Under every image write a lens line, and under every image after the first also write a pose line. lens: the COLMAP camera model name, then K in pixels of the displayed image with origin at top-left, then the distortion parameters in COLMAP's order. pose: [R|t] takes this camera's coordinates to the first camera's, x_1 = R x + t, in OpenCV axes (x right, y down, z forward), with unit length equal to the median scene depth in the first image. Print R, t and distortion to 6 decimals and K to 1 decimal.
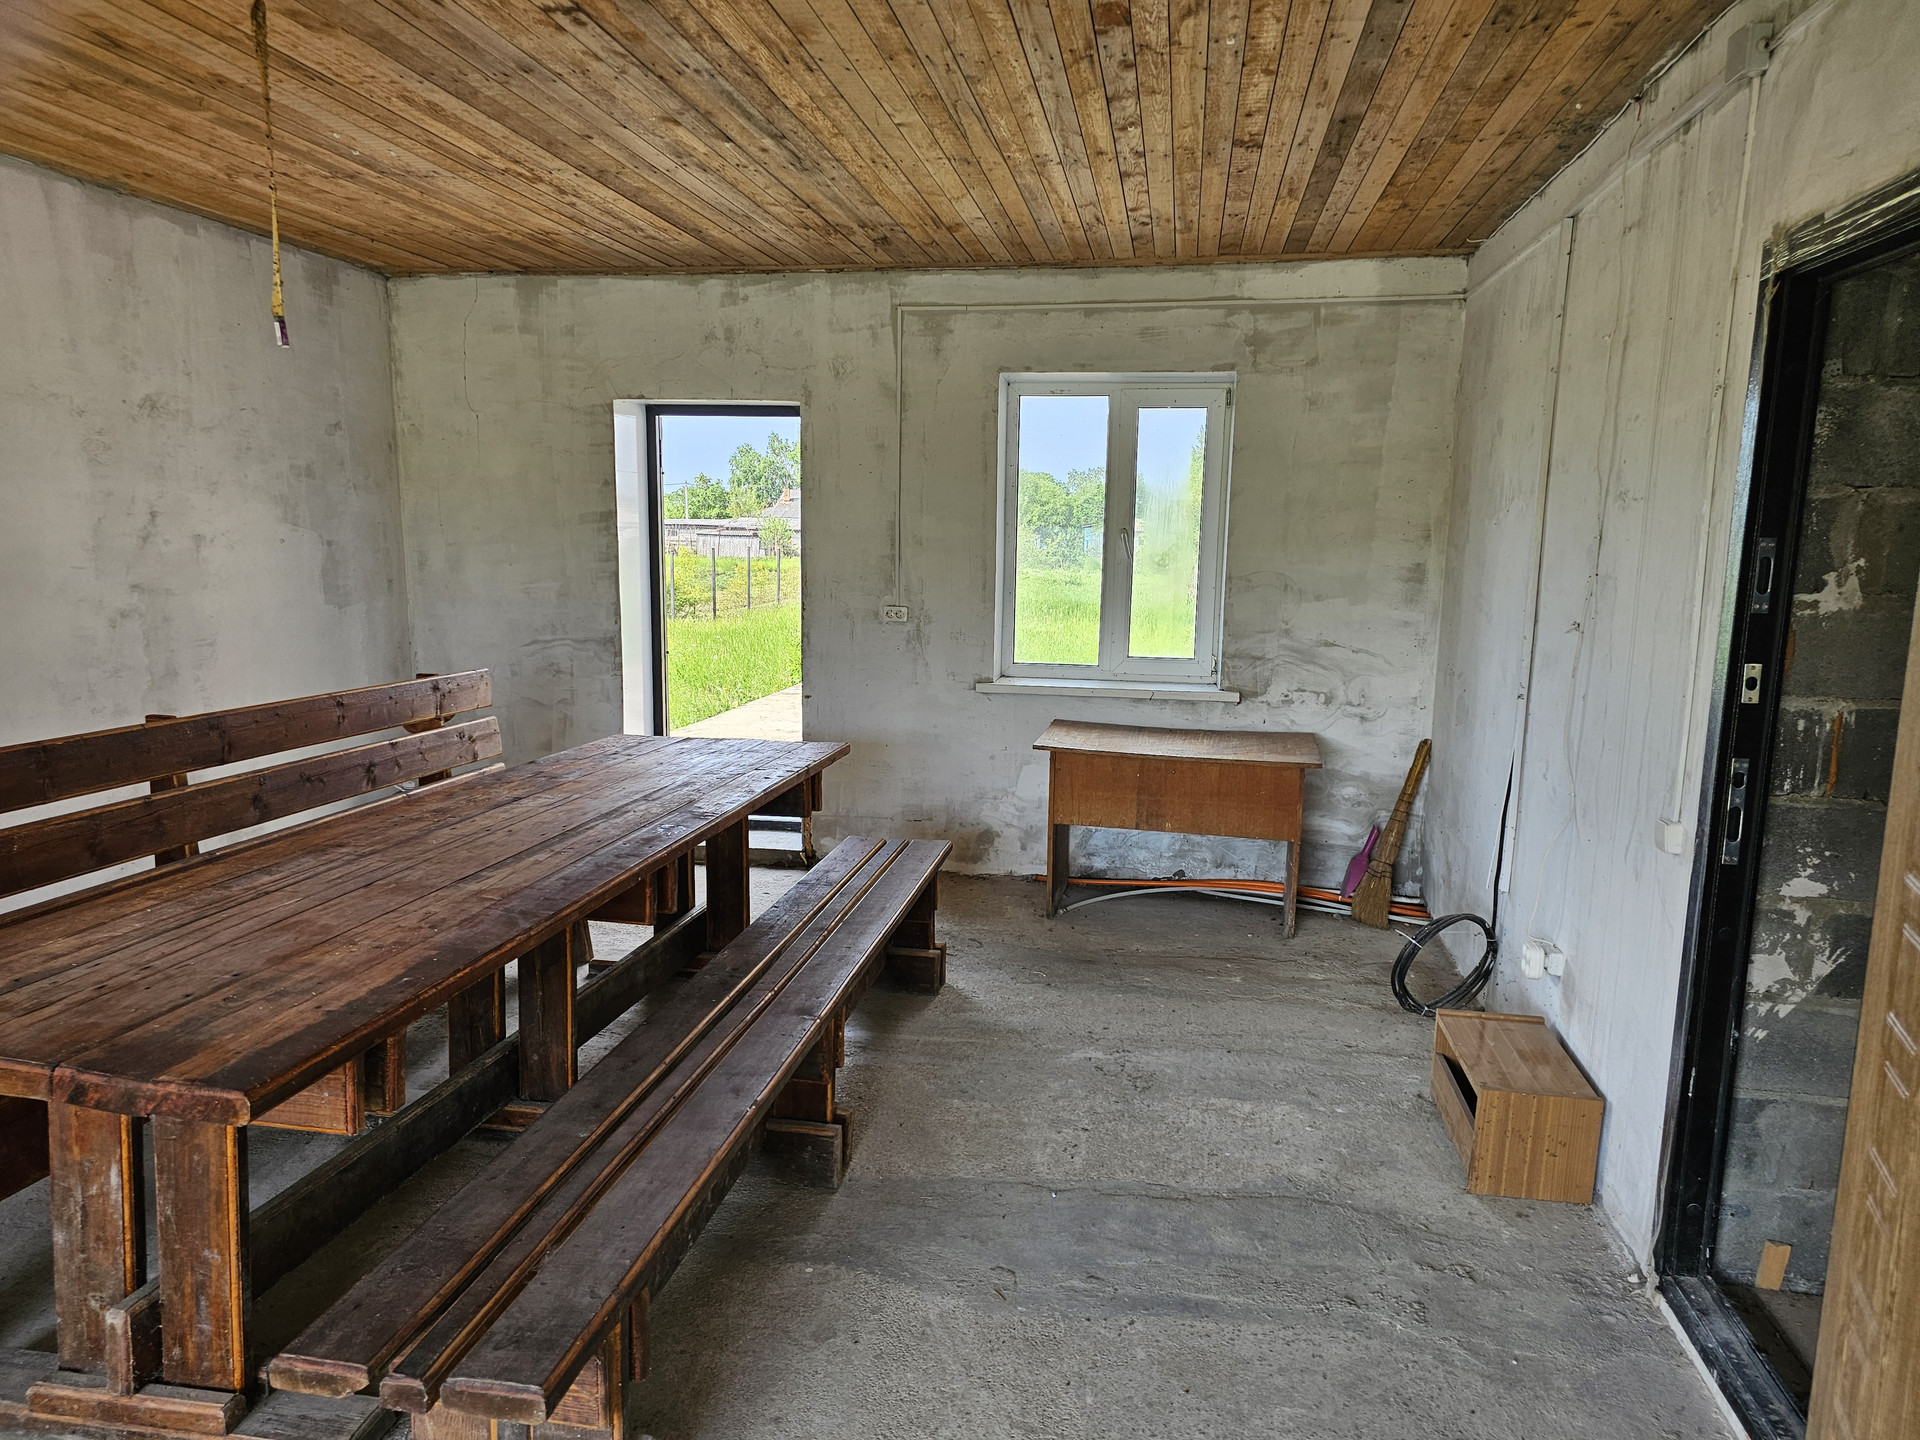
lens RADIAL K [[1305.6, 0, 921.2], [0, 1305.6, 716.8], [0, 0, 1]] dist [0.062660, -0.061139]
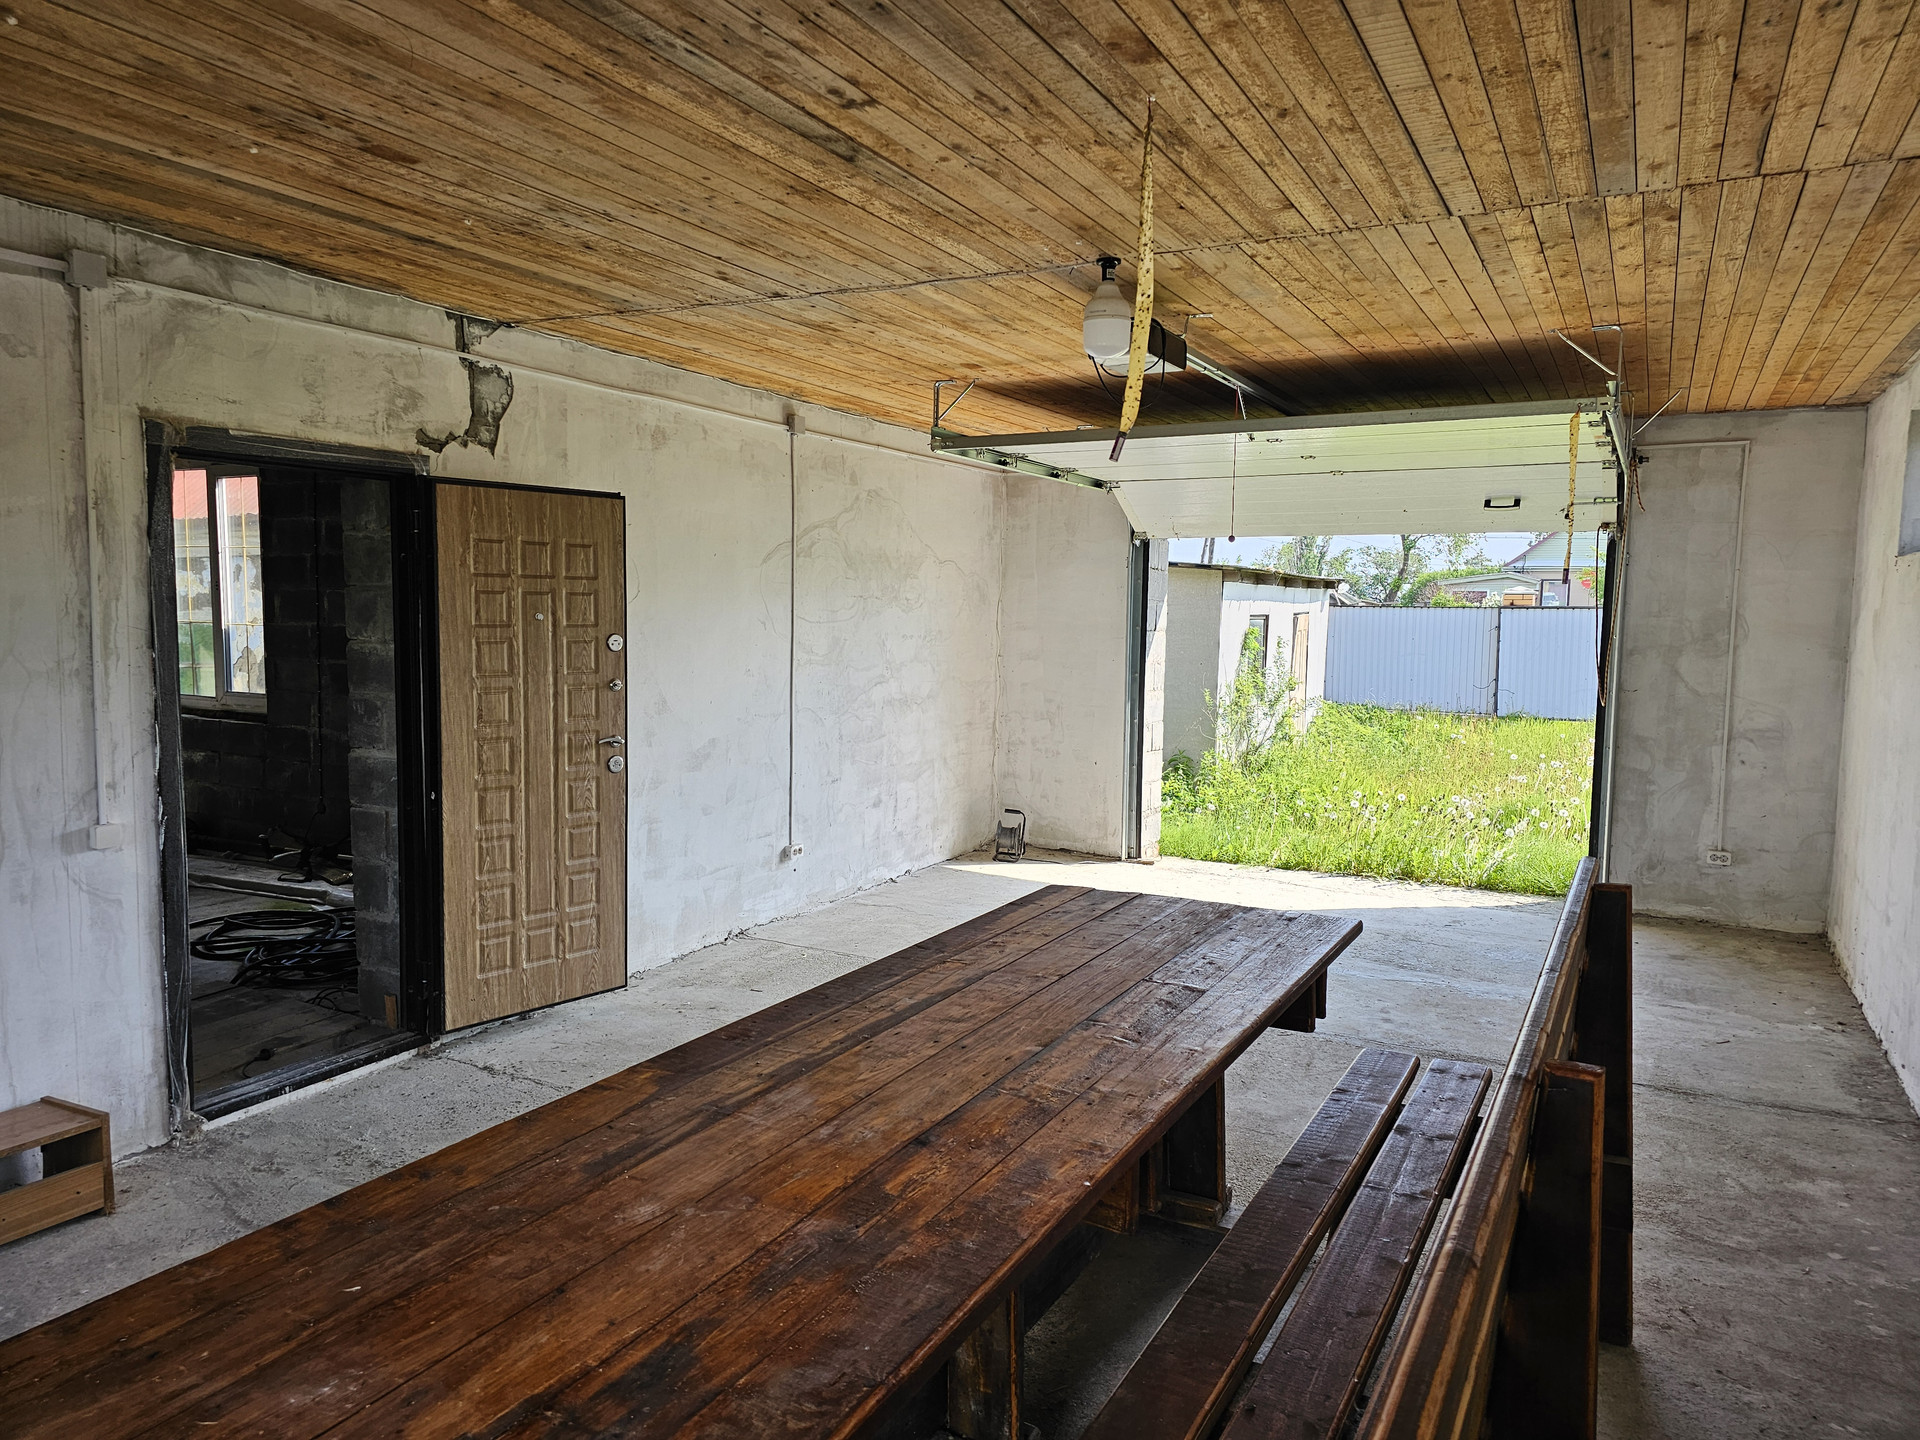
lens RADIAL K [[1305.6, 0, 921.2], [0, 1305.6, 716.8], [0, 0, 1]] dist [0.062660, -0.061139]
pose [[-0.950146, -0.047916, 0.308102, -0.606209], [0.029547, 0.969839, 0.241950, -0.332586], [-0.310402, 0.238992, -0.920072, 1.897113]]
